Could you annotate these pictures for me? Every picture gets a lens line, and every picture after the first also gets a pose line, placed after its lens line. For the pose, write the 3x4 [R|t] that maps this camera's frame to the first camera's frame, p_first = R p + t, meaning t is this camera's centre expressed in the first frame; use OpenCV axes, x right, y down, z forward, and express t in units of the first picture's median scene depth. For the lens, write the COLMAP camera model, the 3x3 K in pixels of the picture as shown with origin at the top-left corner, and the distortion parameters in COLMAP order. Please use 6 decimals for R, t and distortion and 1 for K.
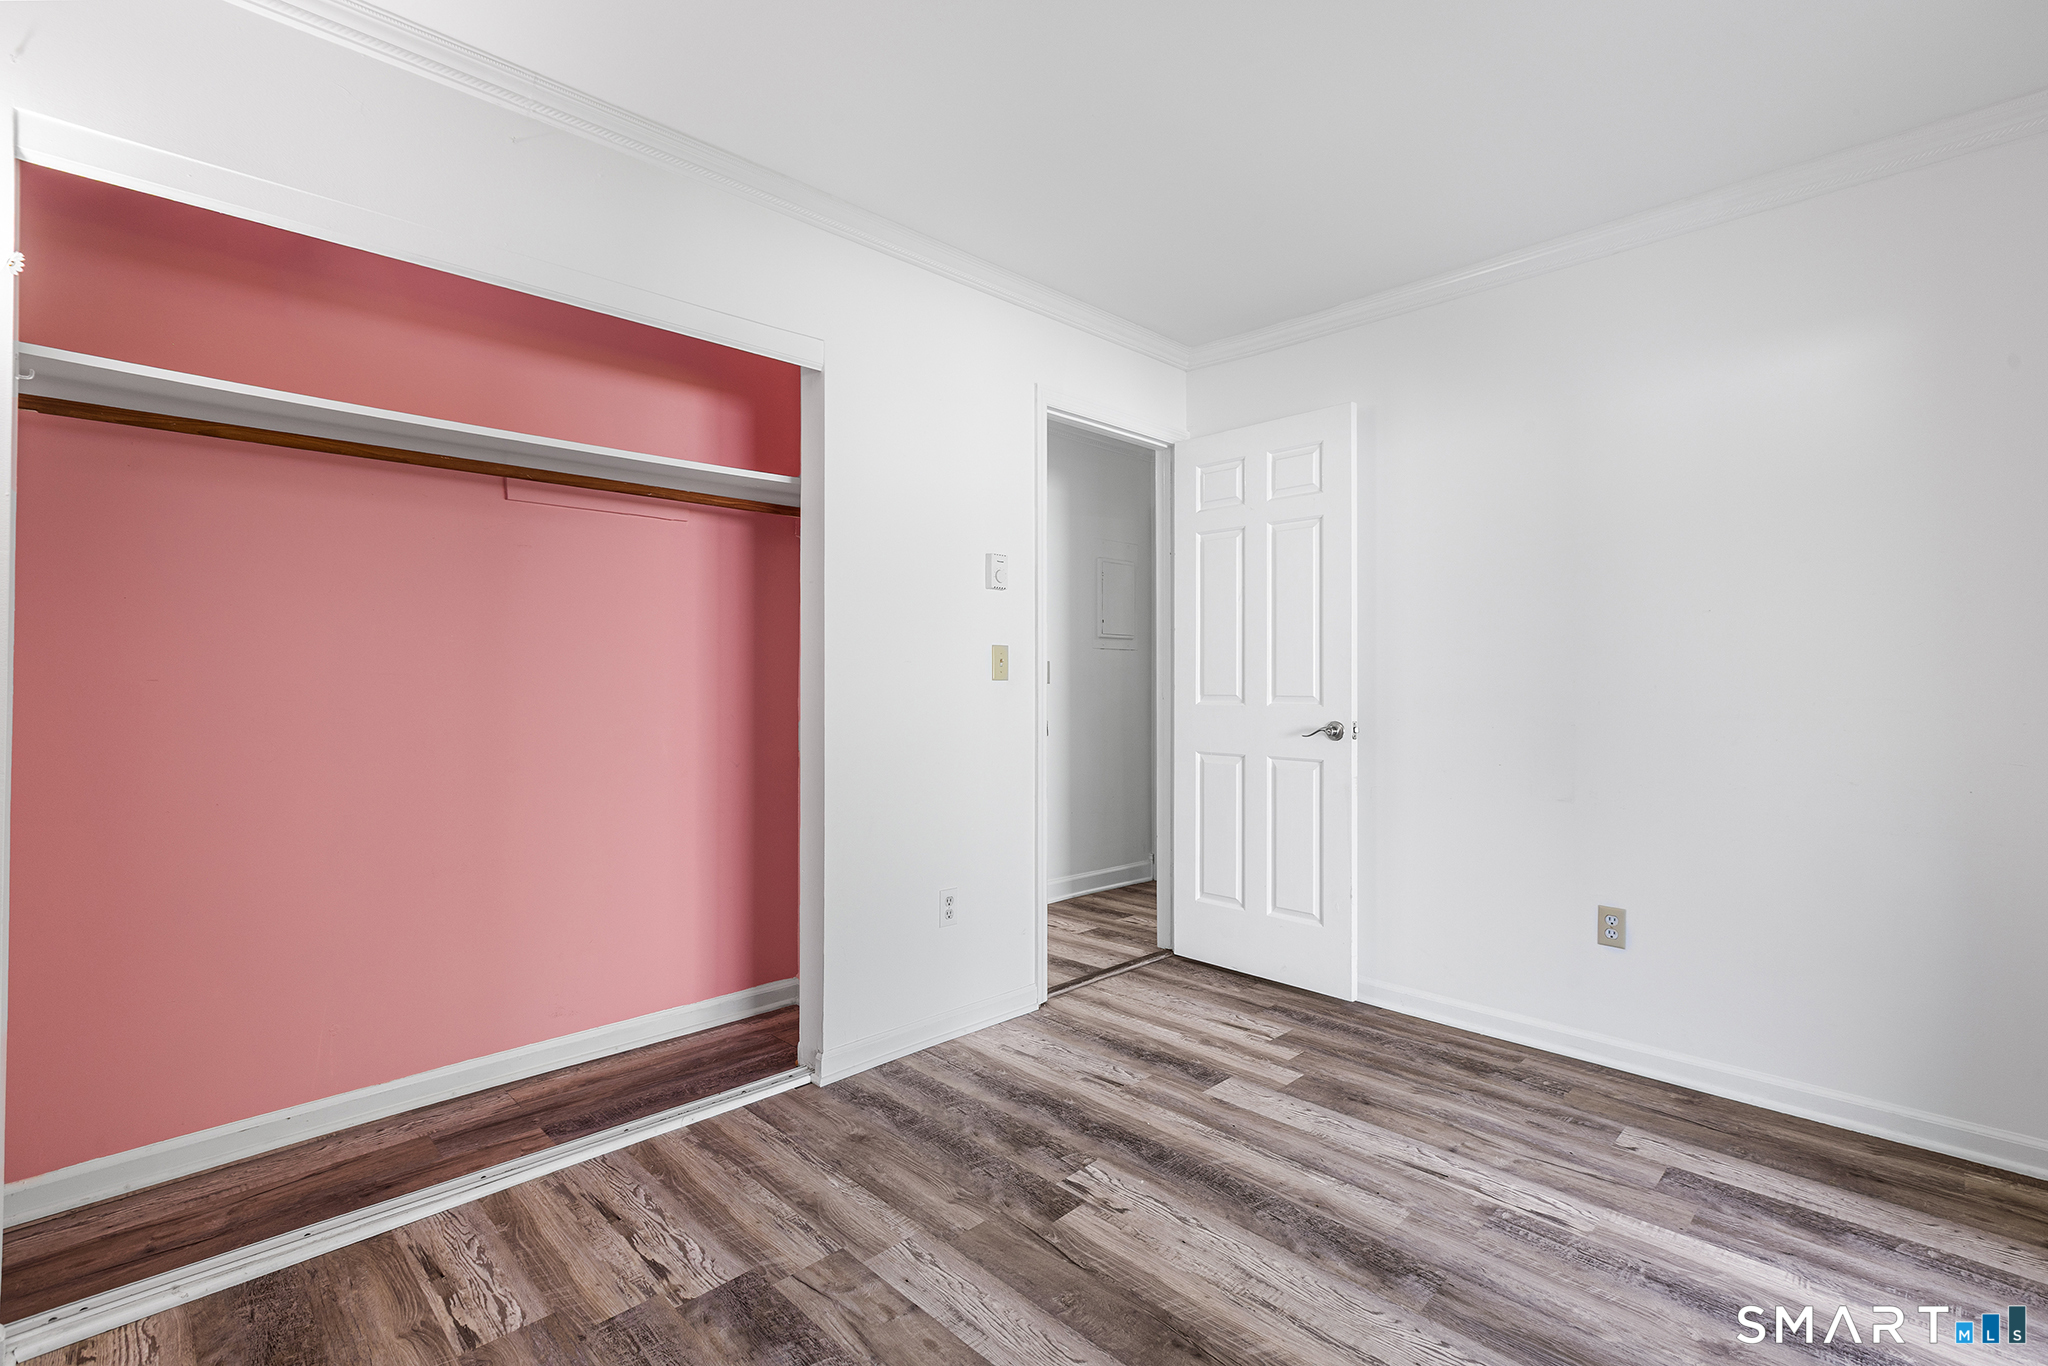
lens RADIAL K [[928.1, 0, 1023.2], [0, 928.1, 681.5], [0, 0, 1]] dist [-0.000067, 0.000774]
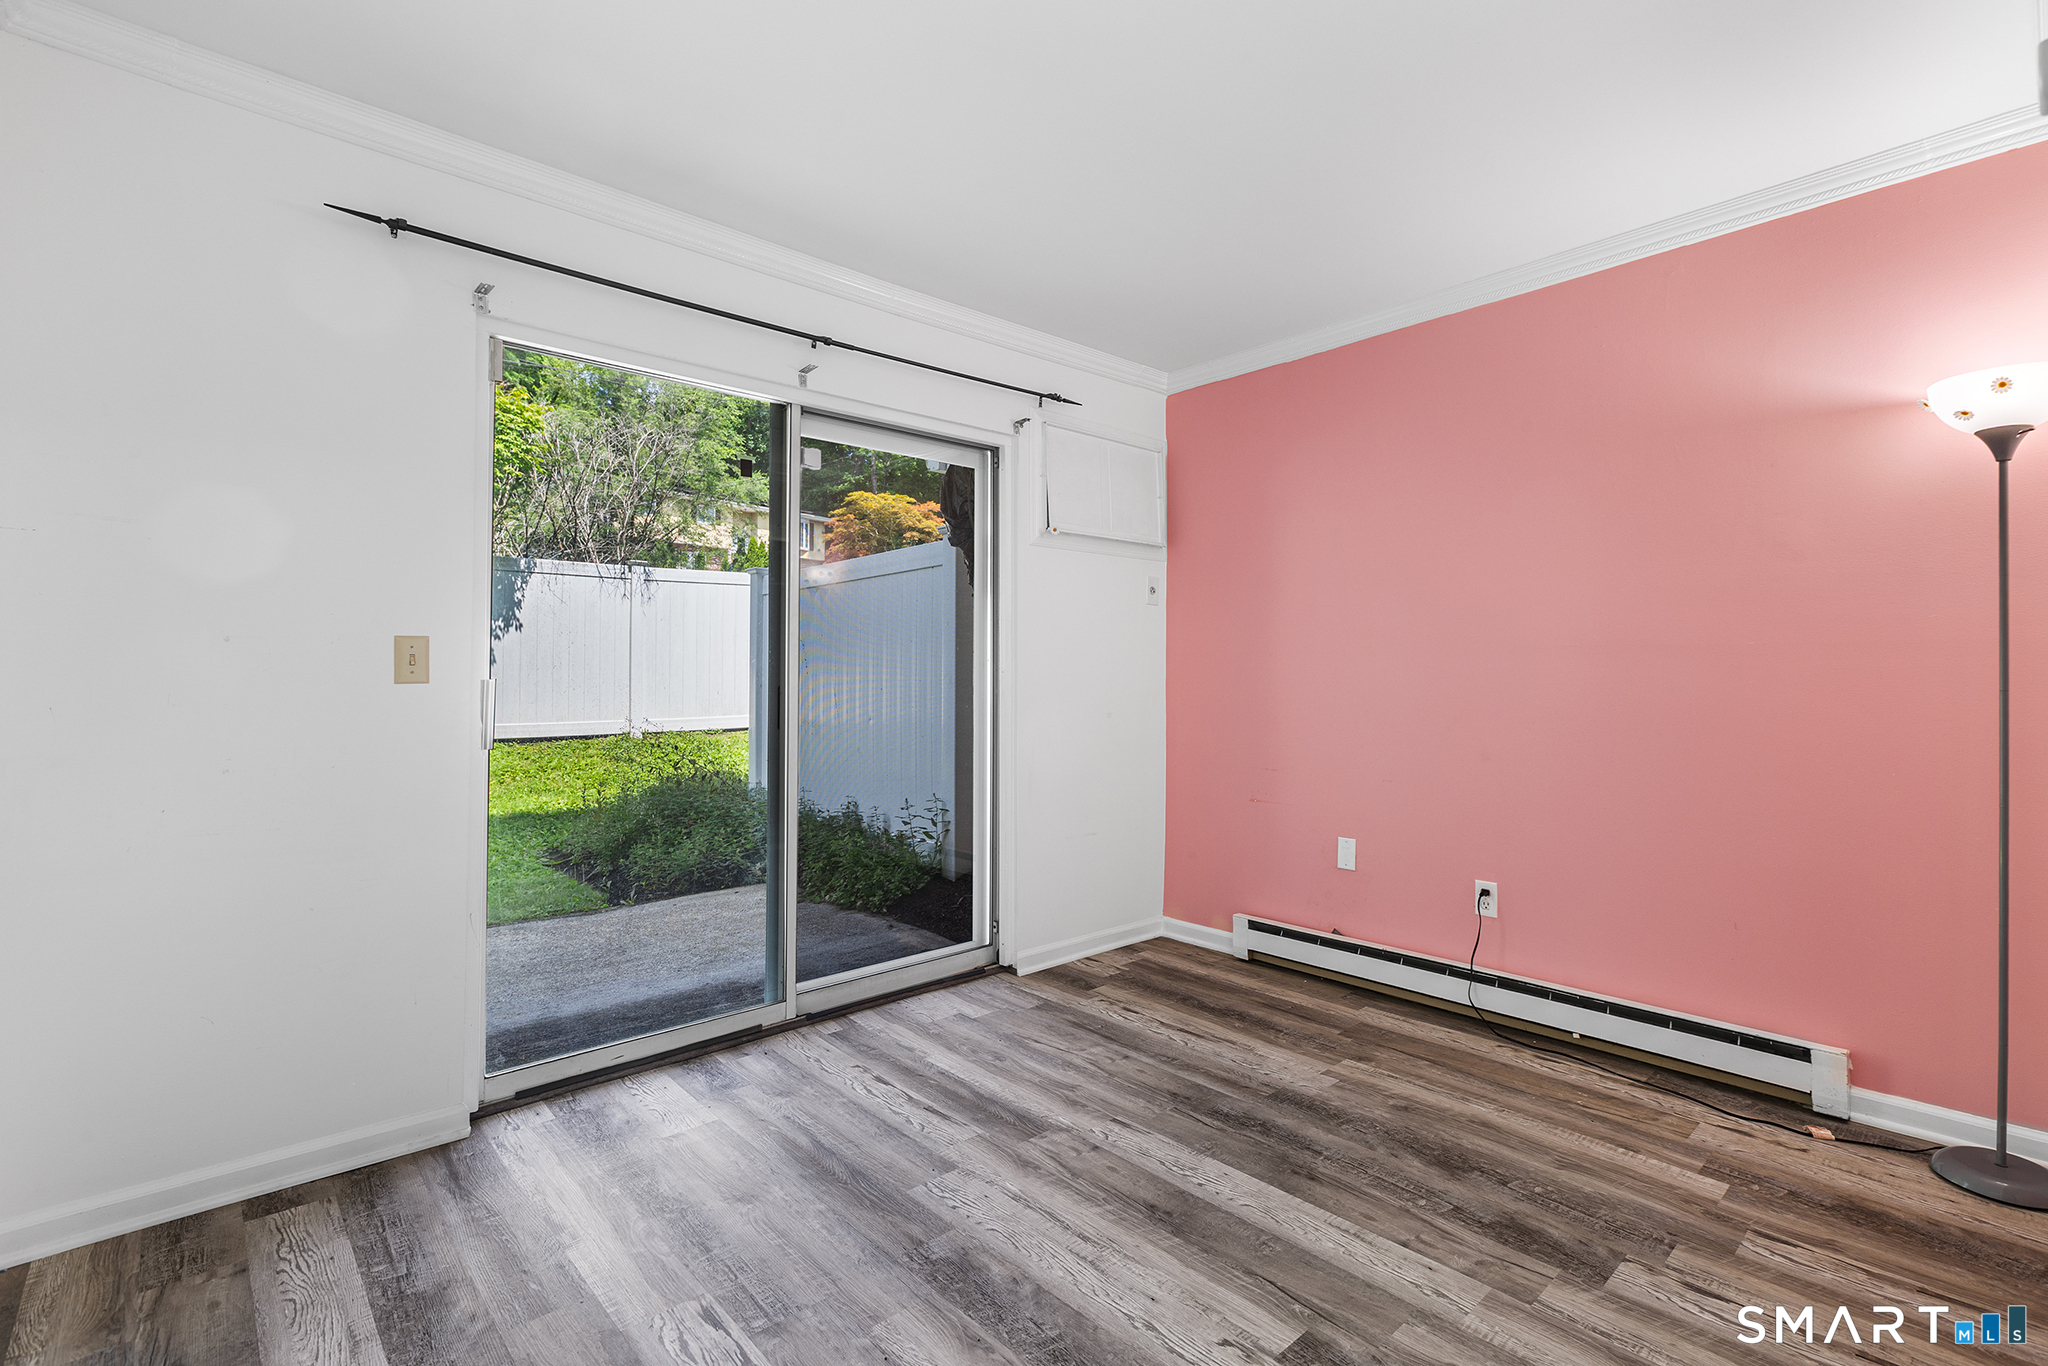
lens RADIAL K [[928.1, 0, 1024.6], [0, 928.1, 679.1], [0, 0, 1]] dist [-0.000067, 0.000774]
pose [[-0.999125, -0.003024, 0.041706, 0.271264], [-0.002889, 0.999990, 0.003310, -0.004493], [-0.041715, 0.003186, -0.999124, 1.976356]]
